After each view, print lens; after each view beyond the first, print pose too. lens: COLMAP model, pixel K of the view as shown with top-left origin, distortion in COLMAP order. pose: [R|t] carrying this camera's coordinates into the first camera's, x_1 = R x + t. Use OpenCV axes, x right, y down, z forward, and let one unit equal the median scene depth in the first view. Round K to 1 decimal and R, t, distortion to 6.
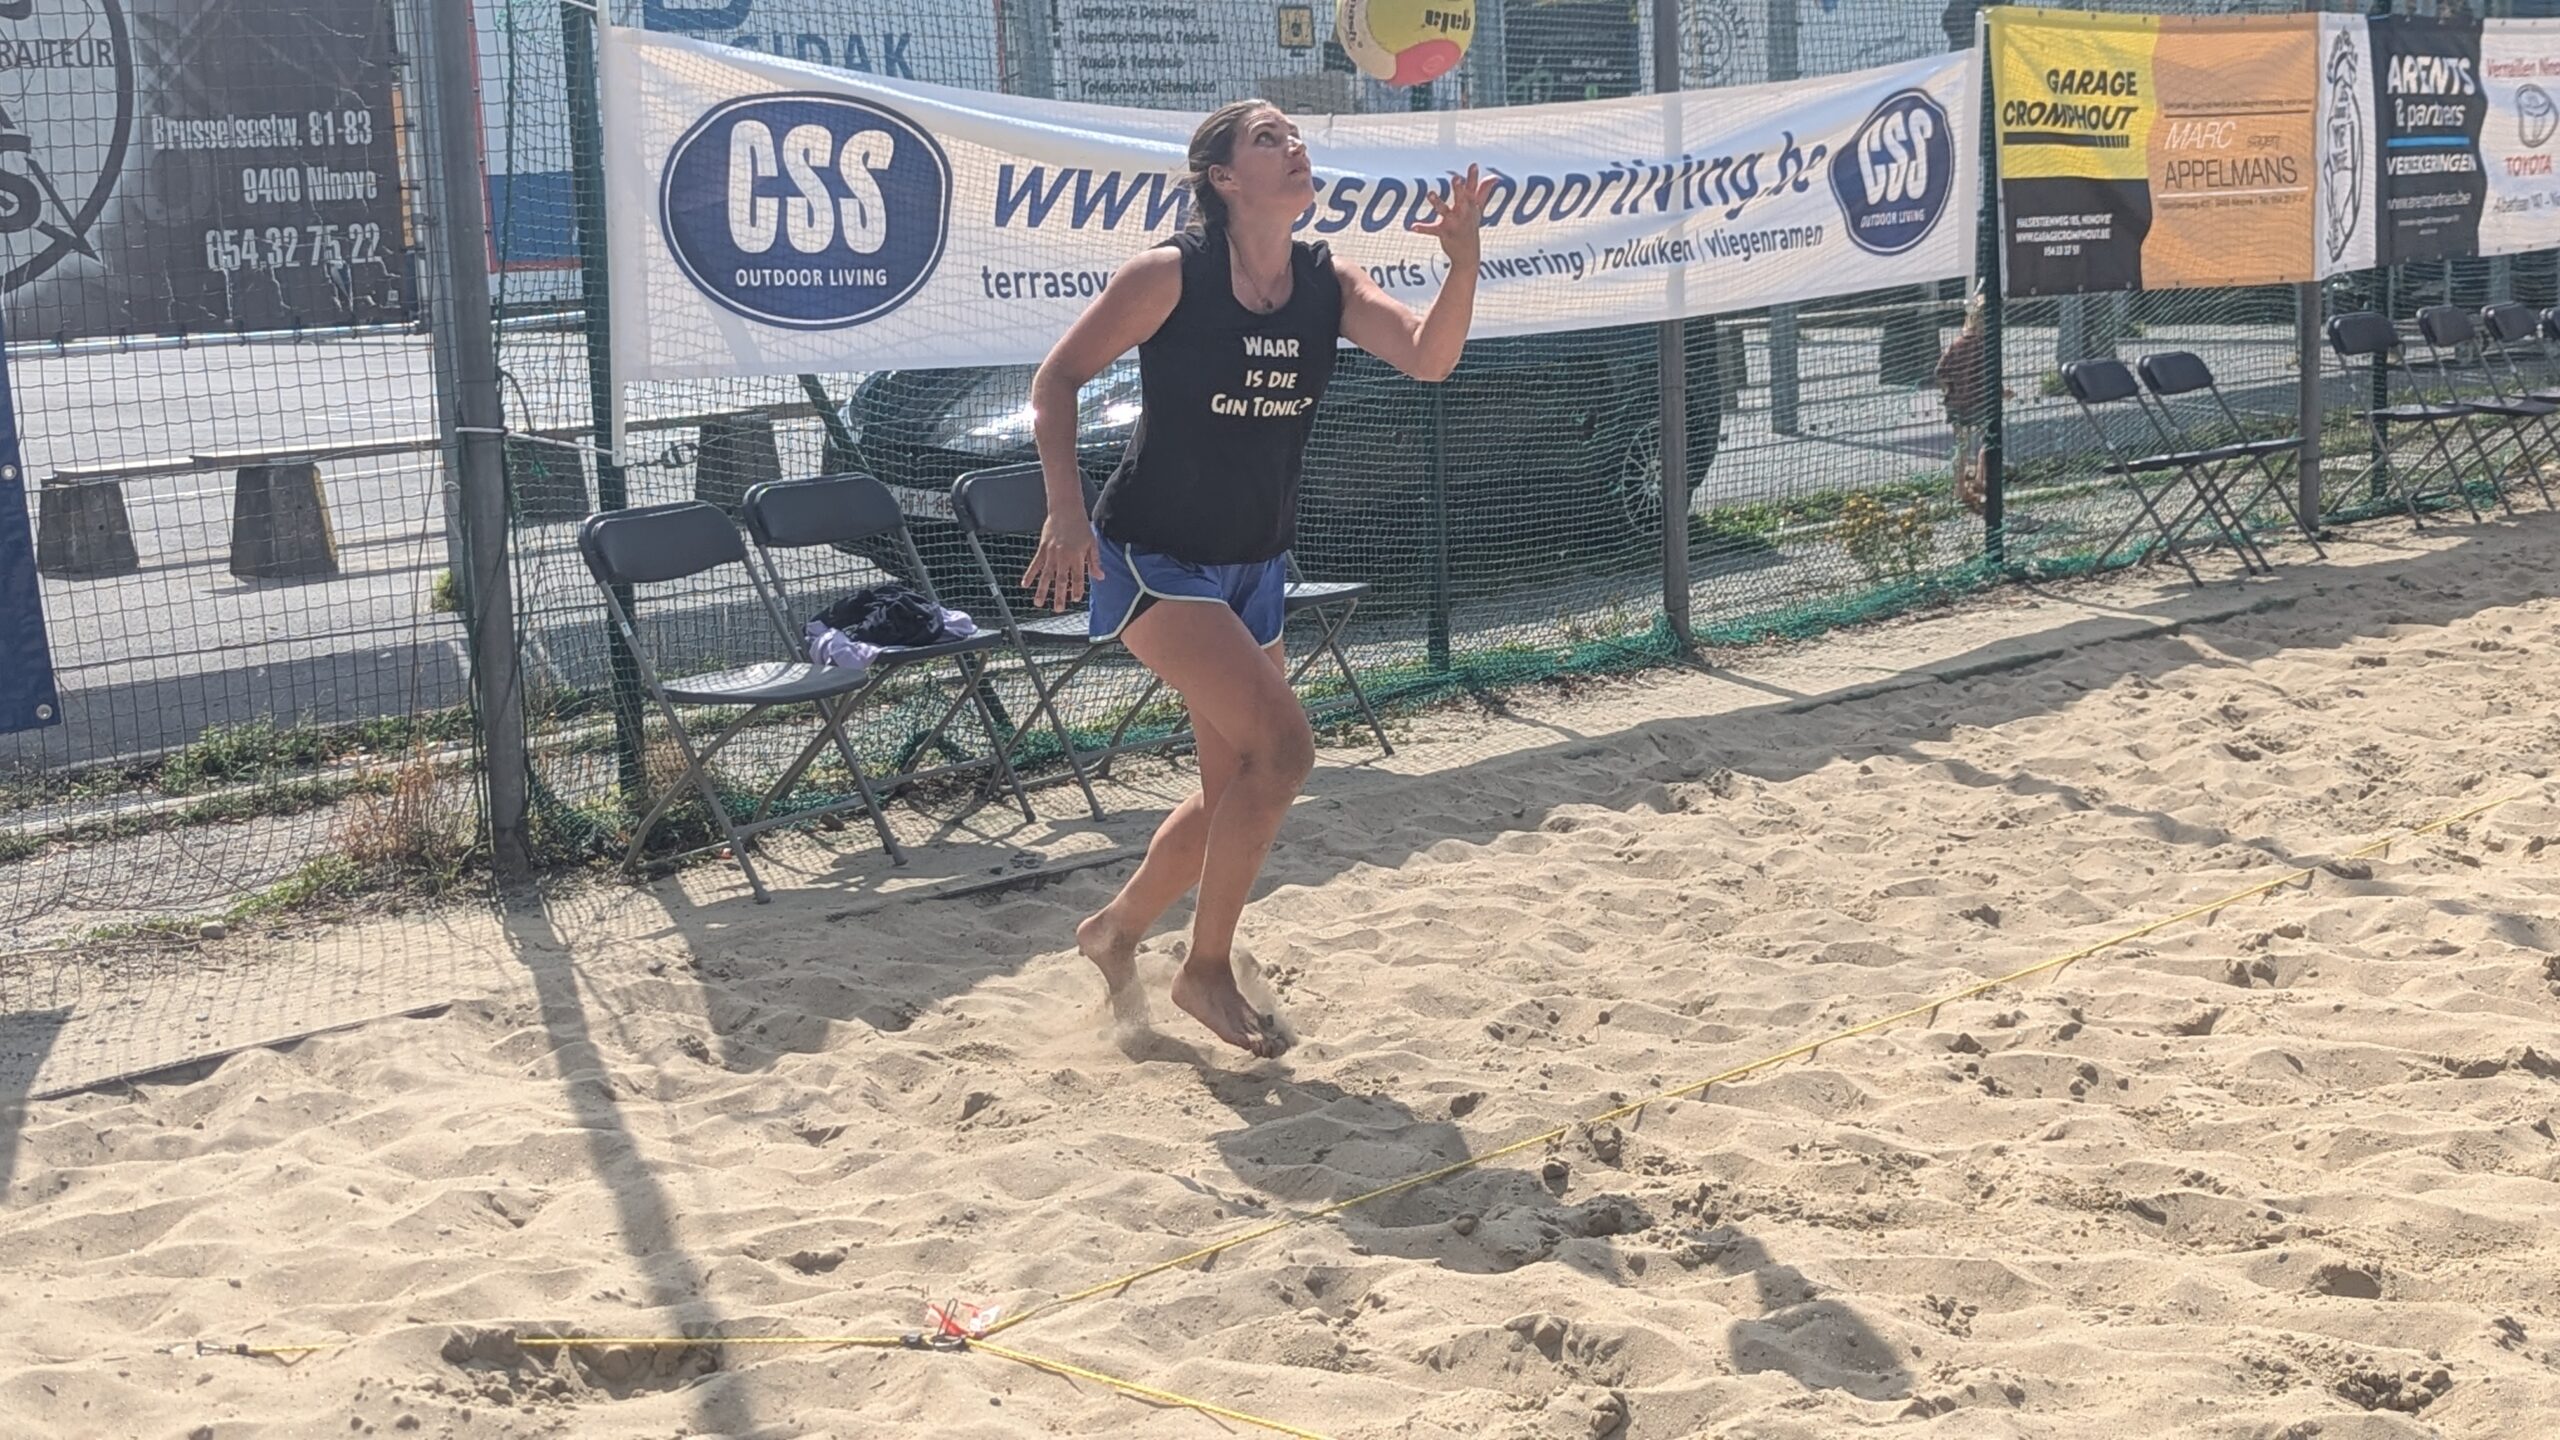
lens RADIAL K [[3676.8, 0, 1281.9], [0, 3676.8, 724.2], [0, 0, 1]] dist [0.054798, 0.000000]
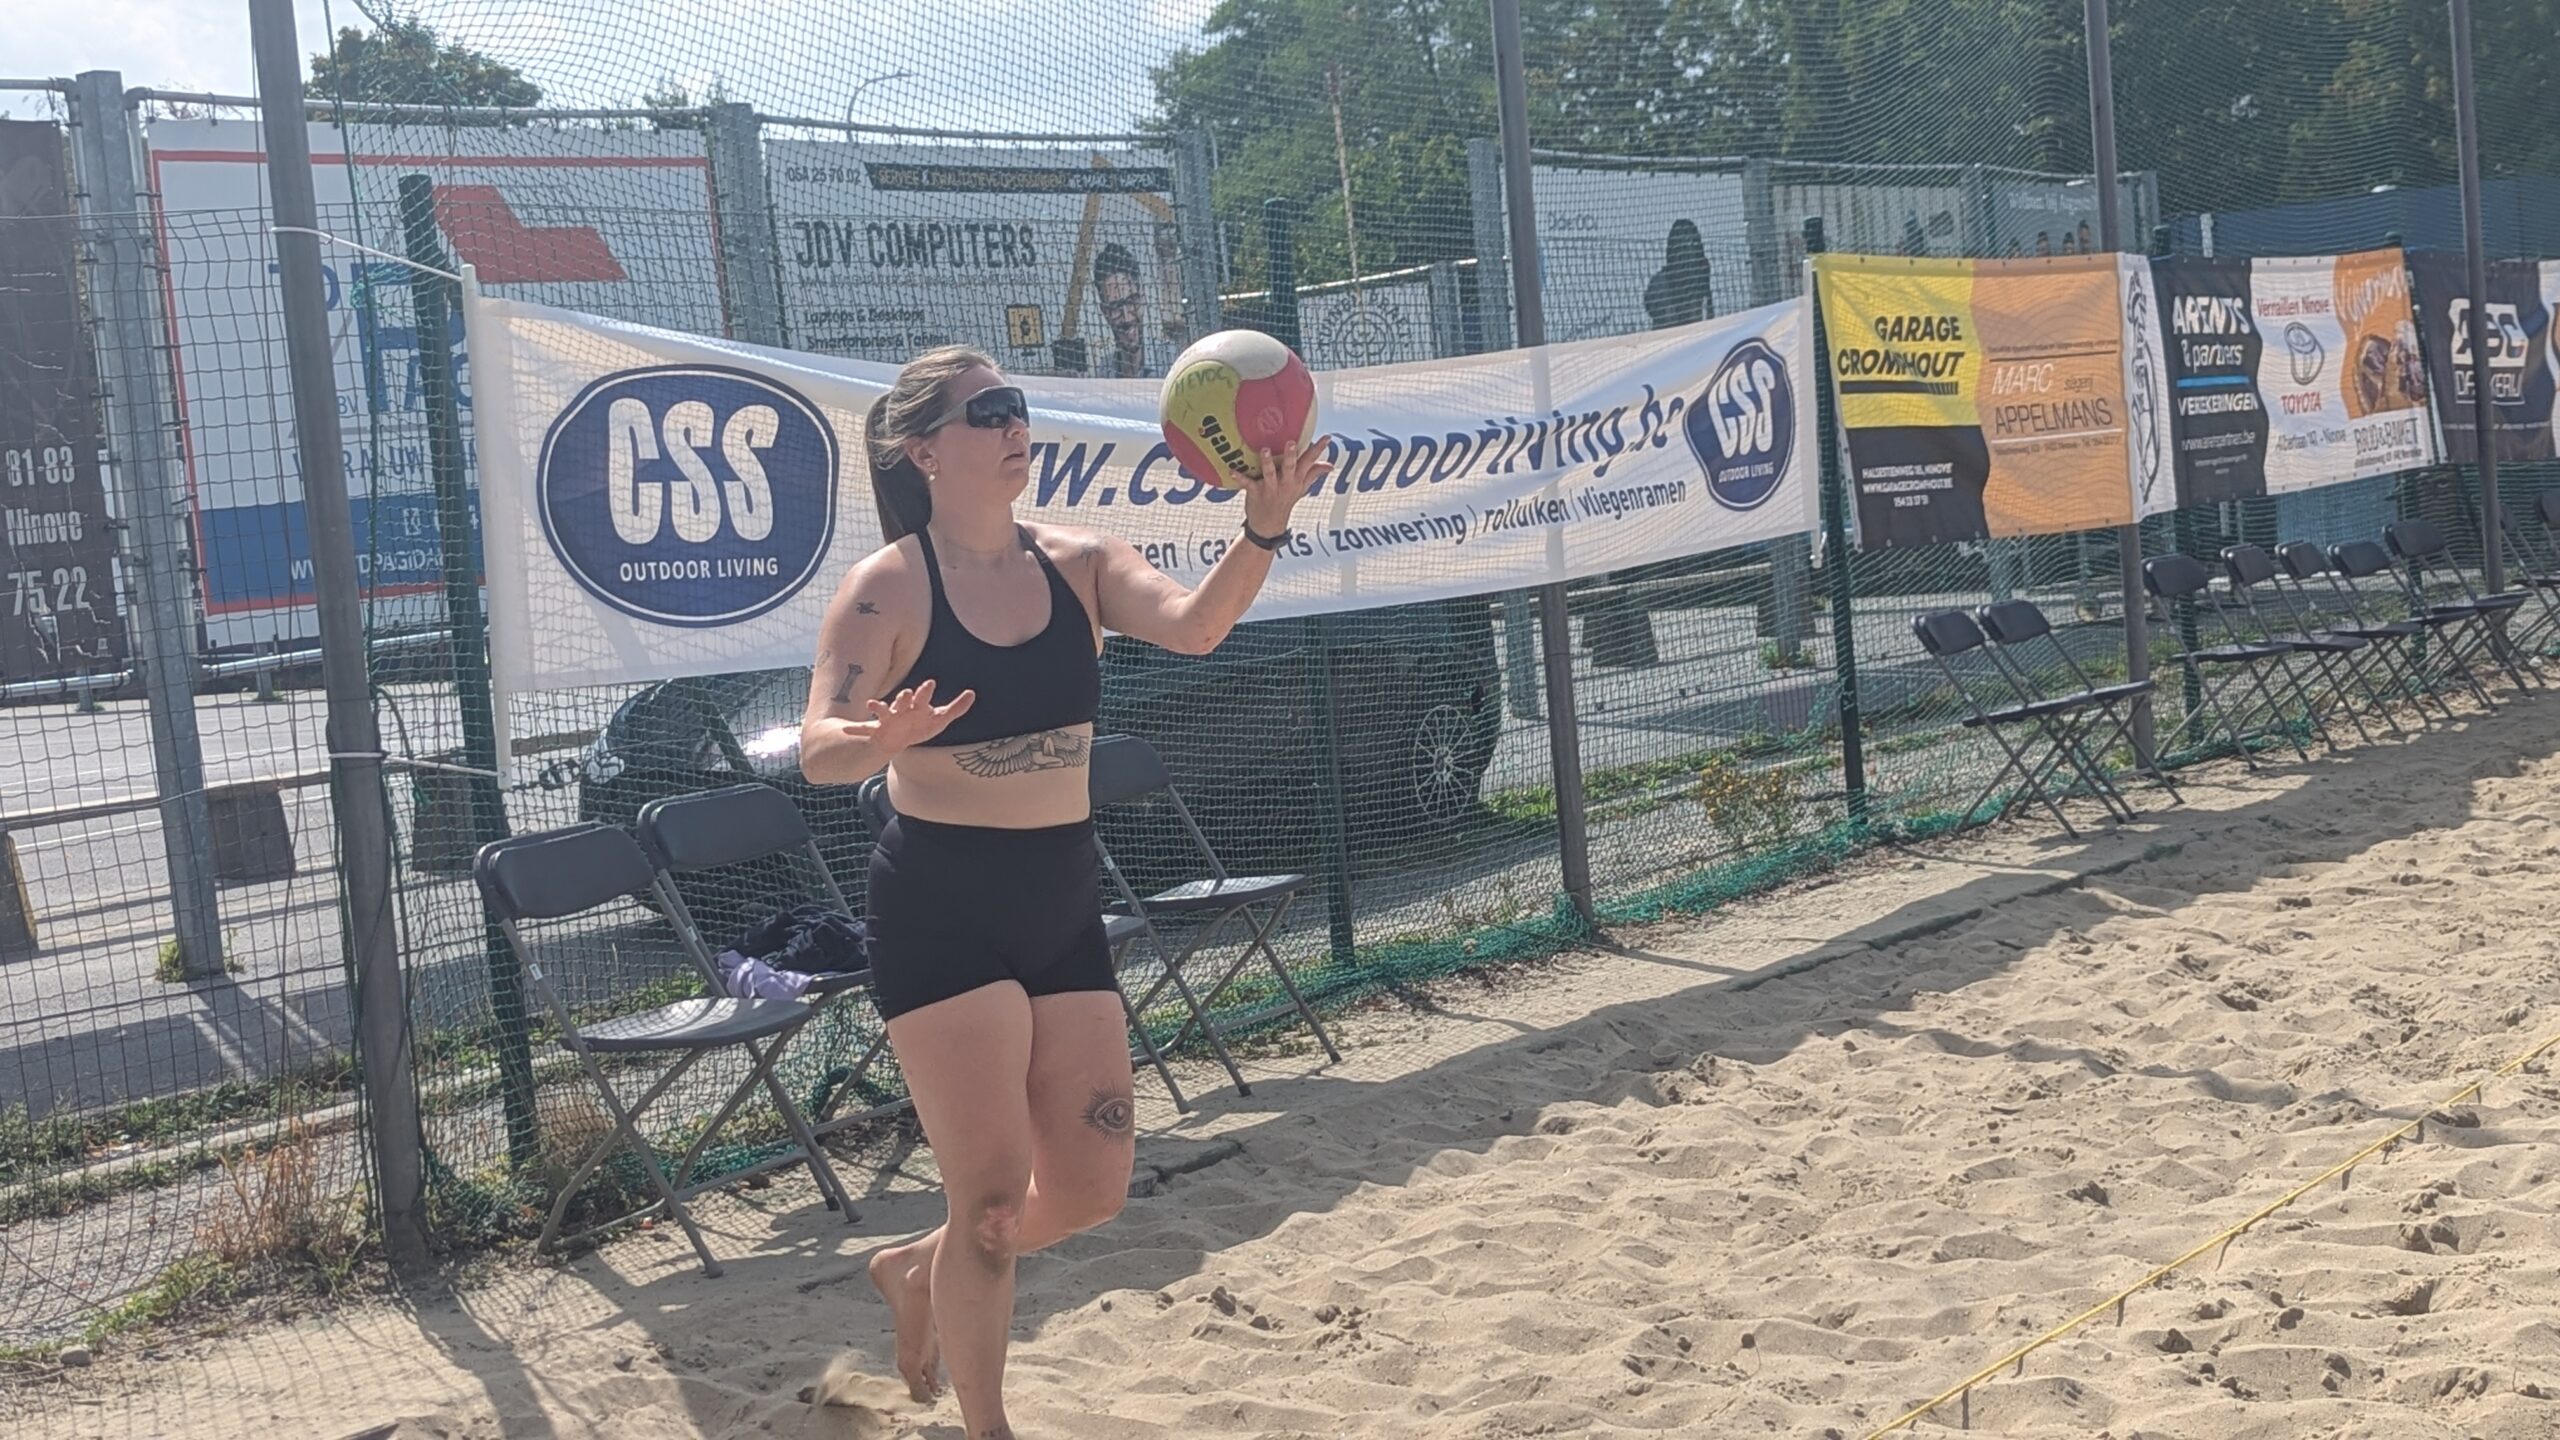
lens RADIAL K [[3676.8, 0, 1294.3], [0, 3676.8, 709.3], [0, 0, 1]] dist [0.054798, 0.000000]
pose [[0.992750, -0.054598, 0.107082, -0.079305], [0.064071, 0.994135, -0.087123, 0.000069], [-0.101697, 0.093352, 0.990426, 0.096596]]
